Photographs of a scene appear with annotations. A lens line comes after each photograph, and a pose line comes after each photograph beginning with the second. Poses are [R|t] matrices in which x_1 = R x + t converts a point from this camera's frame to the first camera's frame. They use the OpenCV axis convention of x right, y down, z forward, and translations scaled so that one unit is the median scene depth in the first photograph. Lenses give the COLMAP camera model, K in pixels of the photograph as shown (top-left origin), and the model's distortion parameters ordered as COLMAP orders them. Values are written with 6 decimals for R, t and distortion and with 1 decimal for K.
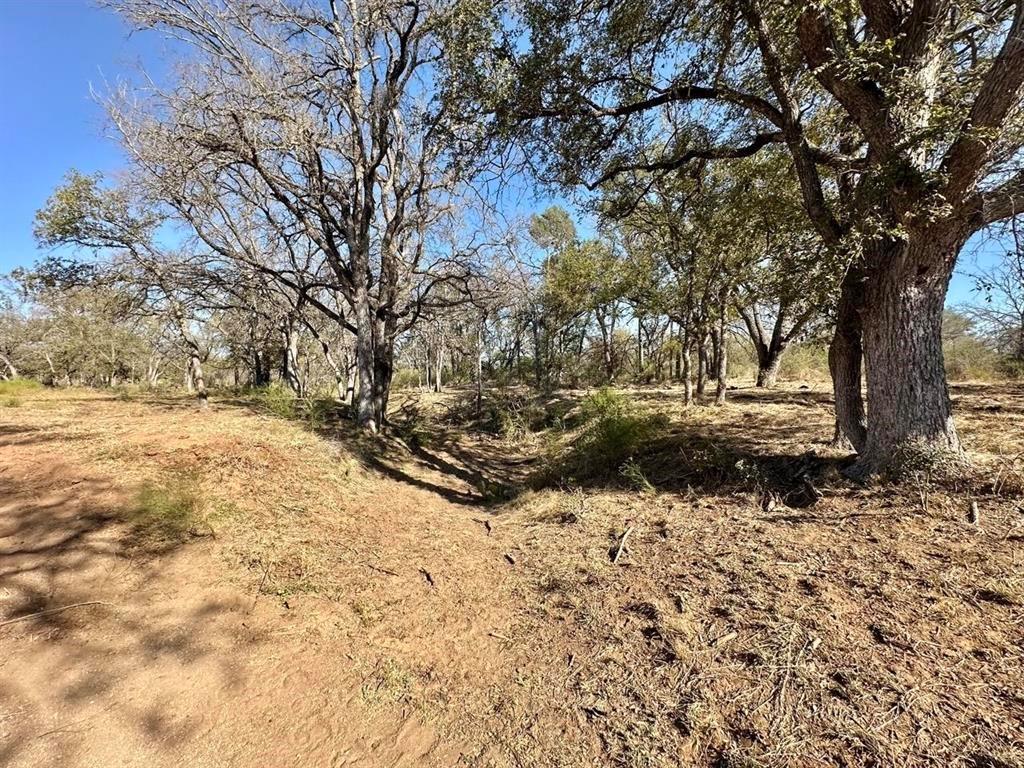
lens RADIAL K [[409.2, 0, 512.0], [0, 409.2, 384.0], [0, 0, 1]] dist [0.000491, 0.000054]
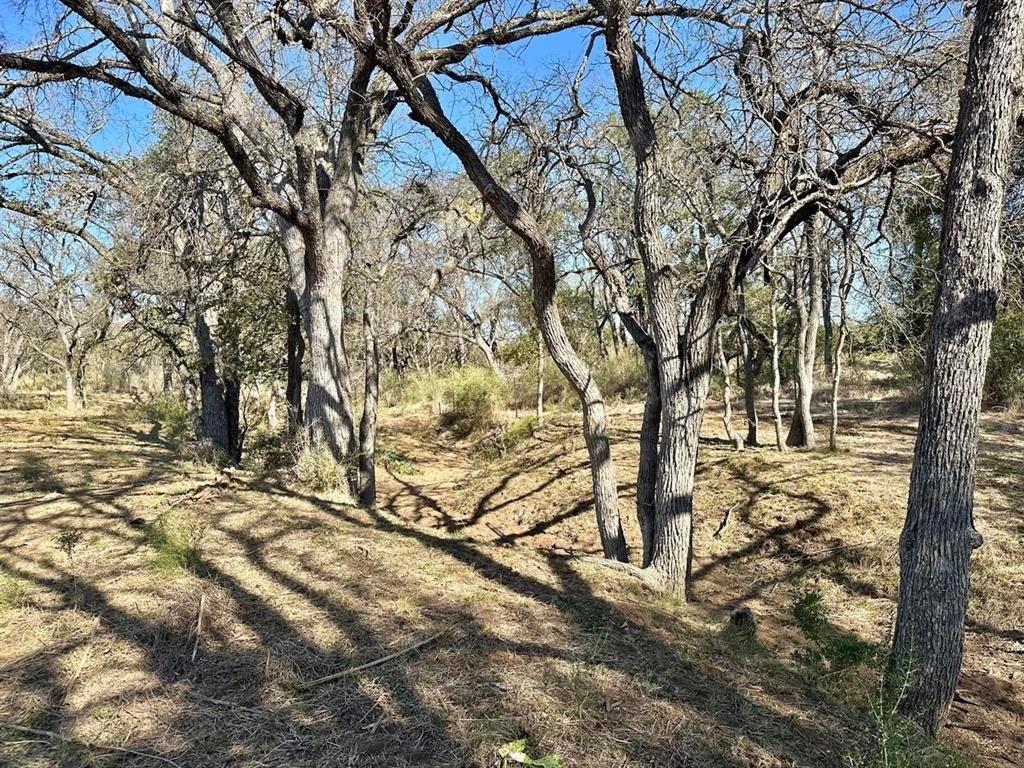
lens RADIAL K [[711.8, 0, 512.0], [0, 711.8, 384.0], [0, 0, 1]] dist [0.112492, -0.167524]
pose [[0.987145, -0.006789, -0.159686, -0.346783], [0.010605, 0.999678, 0.023056, -0.039978], [0.159478, -0.024453, 0.986899, 0.565352]]
